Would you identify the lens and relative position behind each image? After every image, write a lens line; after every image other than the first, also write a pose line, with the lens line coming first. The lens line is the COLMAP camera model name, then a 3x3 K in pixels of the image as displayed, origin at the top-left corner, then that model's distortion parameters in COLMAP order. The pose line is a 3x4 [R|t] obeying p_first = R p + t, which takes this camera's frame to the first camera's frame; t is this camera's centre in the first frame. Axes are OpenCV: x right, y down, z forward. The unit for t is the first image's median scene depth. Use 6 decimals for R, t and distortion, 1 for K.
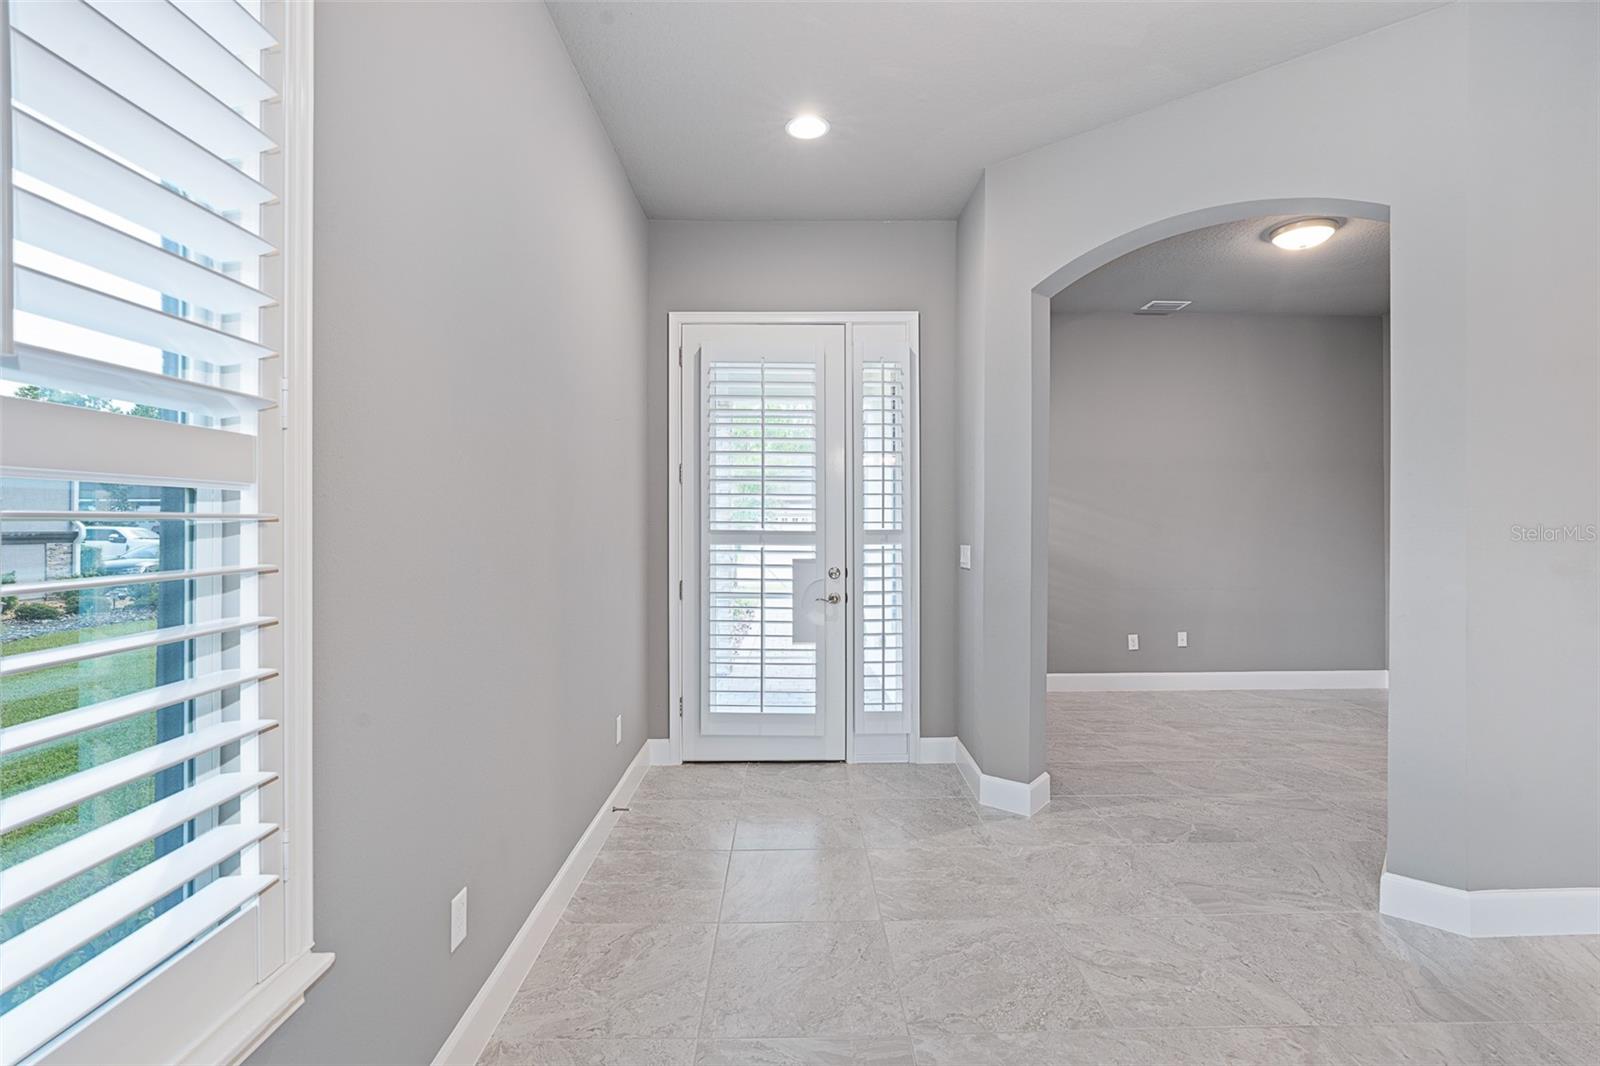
lens RADIAL K [[734.2, 0, 803.1], [0, 734.2, 526.4], [0, 0, 1]] dist [-0.015952, 0.006022]
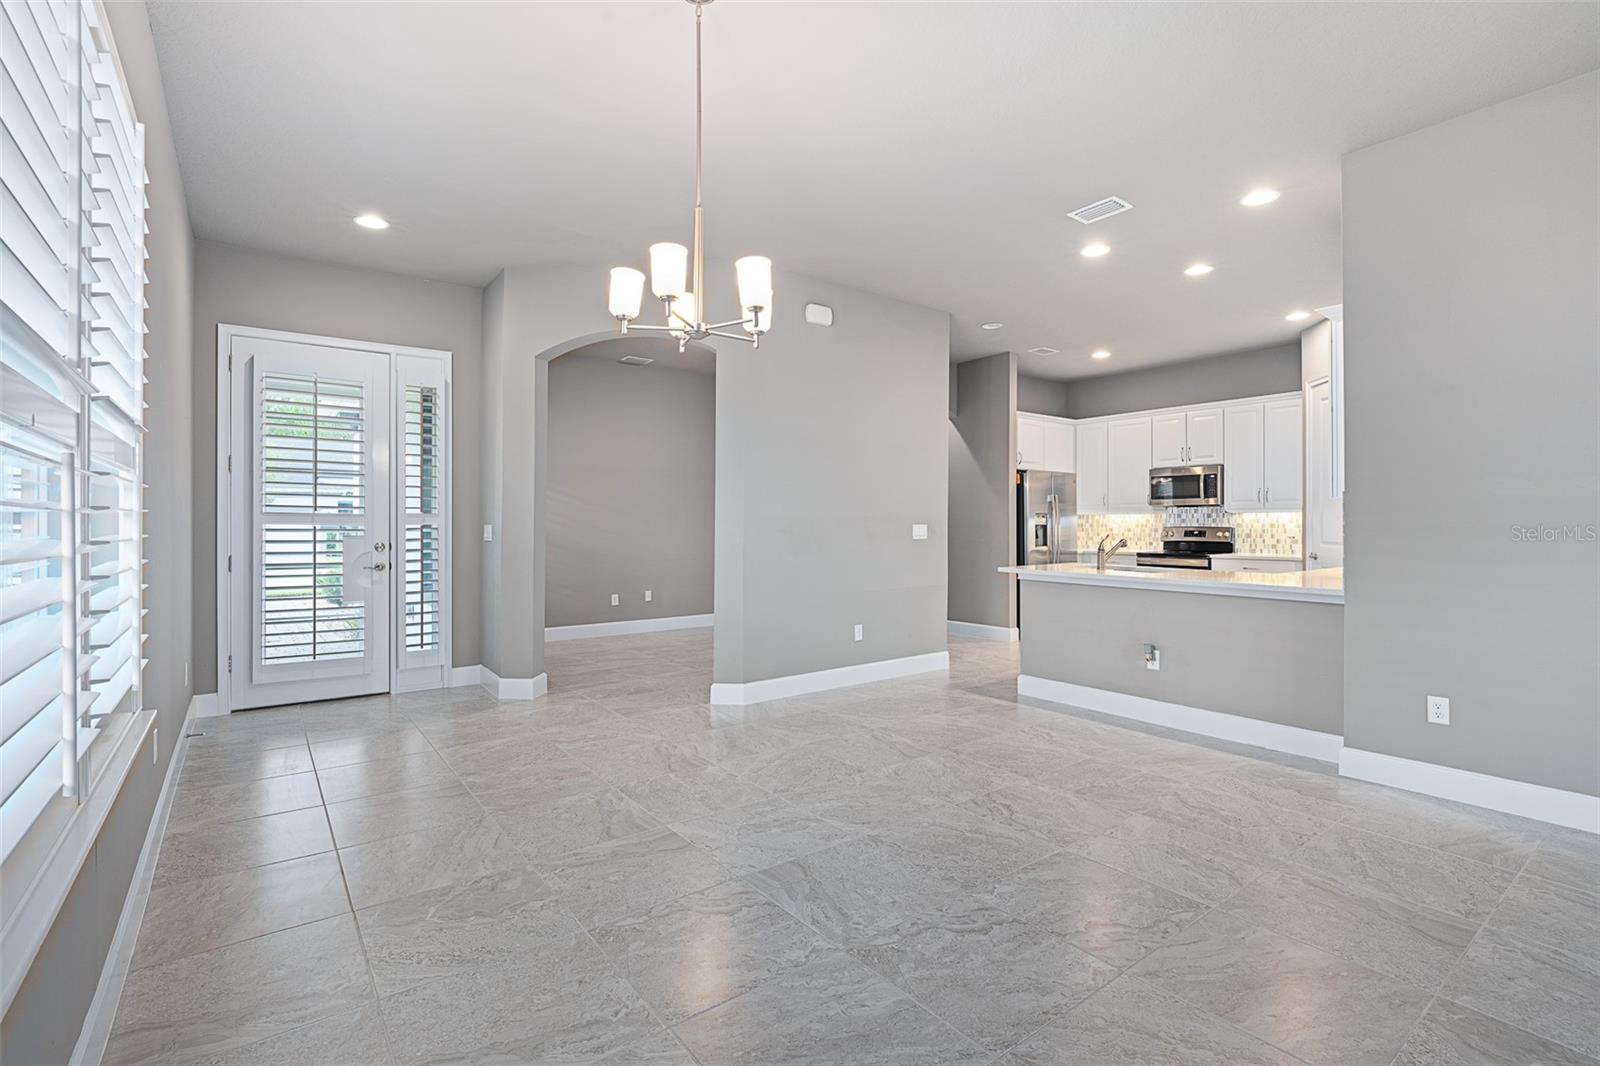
lens RADIAL K [[734.2, 0, 803.1], [0, 734.2, 526.4], [0, 0, 1]] dist [-0.015952, 0.006022]
pose [[0.807125, 0.000632, 0.590381, -0.117460], [-0.001685, 0.999998, 0.001234, 0.025423], [-0.590379, -0.001991, 0.807124, -0.481161]]
